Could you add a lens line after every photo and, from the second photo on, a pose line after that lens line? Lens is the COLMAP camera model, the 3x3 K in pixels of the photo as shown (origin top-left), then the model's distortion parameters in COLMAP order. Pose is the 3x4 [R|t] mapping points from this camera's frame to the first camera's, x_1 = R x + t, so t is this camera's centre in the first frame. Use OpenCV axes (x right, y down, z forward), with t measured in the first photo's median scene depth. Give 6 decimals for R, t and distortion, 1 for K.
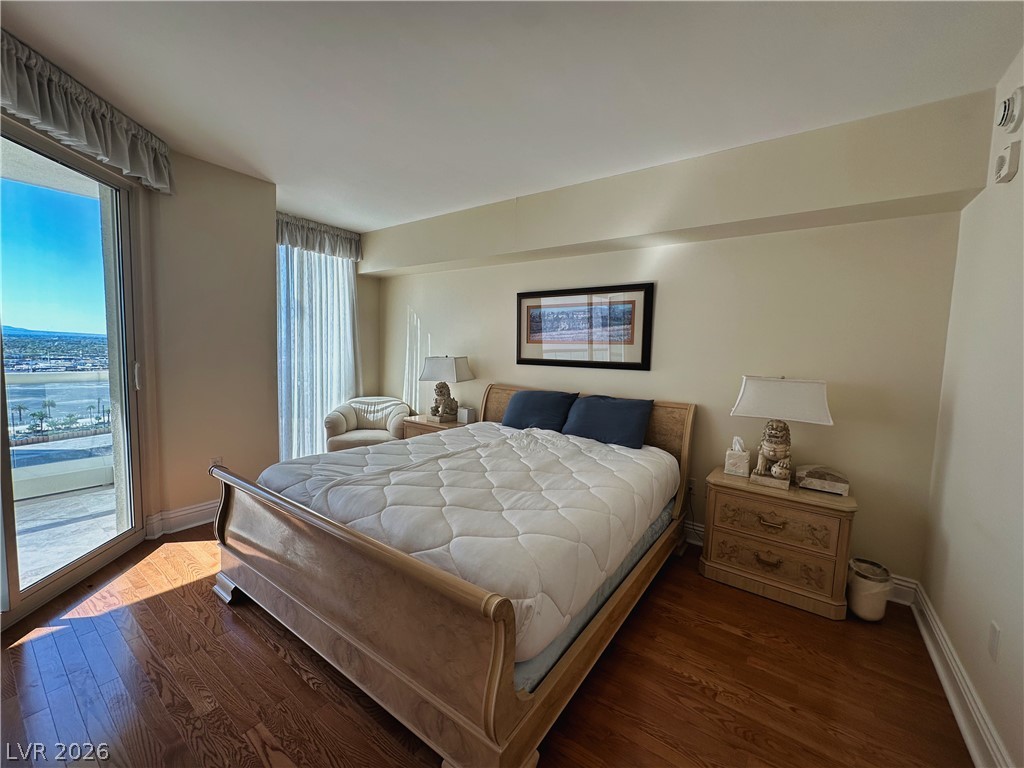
lens RADIAL K [[409.6, 0, 512.7], [0, 409.6, 384.8], [0, 0, 1]] dist [-0.002008, 0.000868]
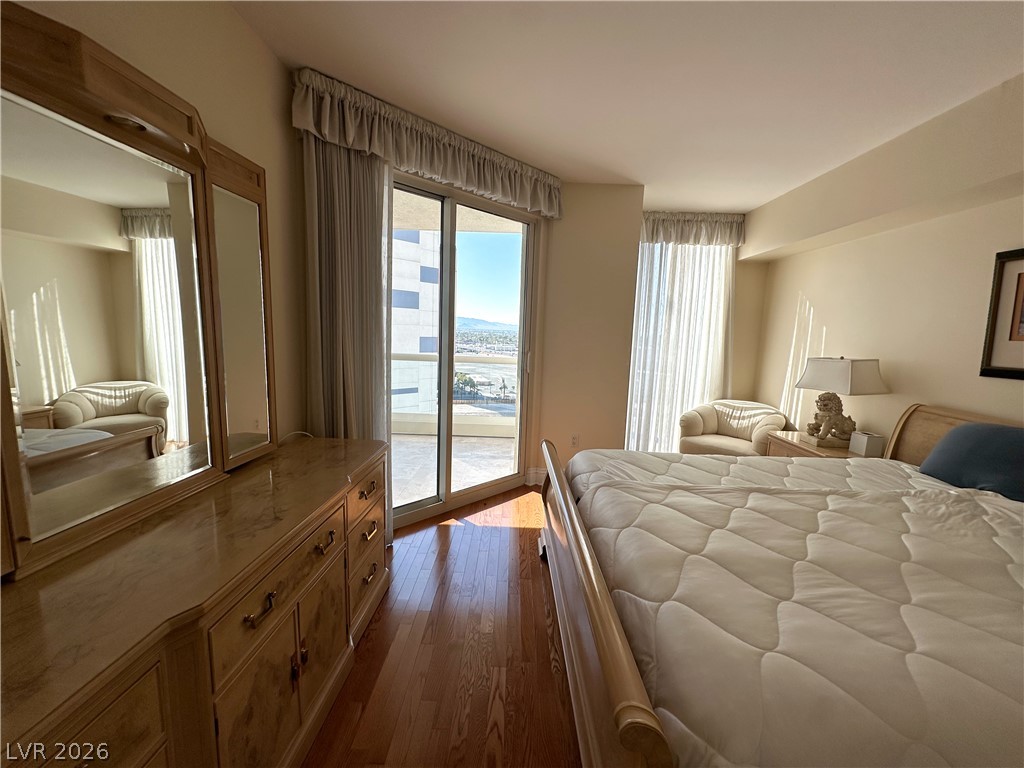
lens RADIAL K [[409.6, 0, 513.6], [0, 409.6, 384.4], [0, 0, 1]] dist [-0.002008, 0.000868]
pose [[0.582257, 0.094795, -0.807460, 0.108221], [-0.087464, 0.994719, 0.053709, -0.013088], [0.808287, 0.039351, 0.587473, 0.134801]]
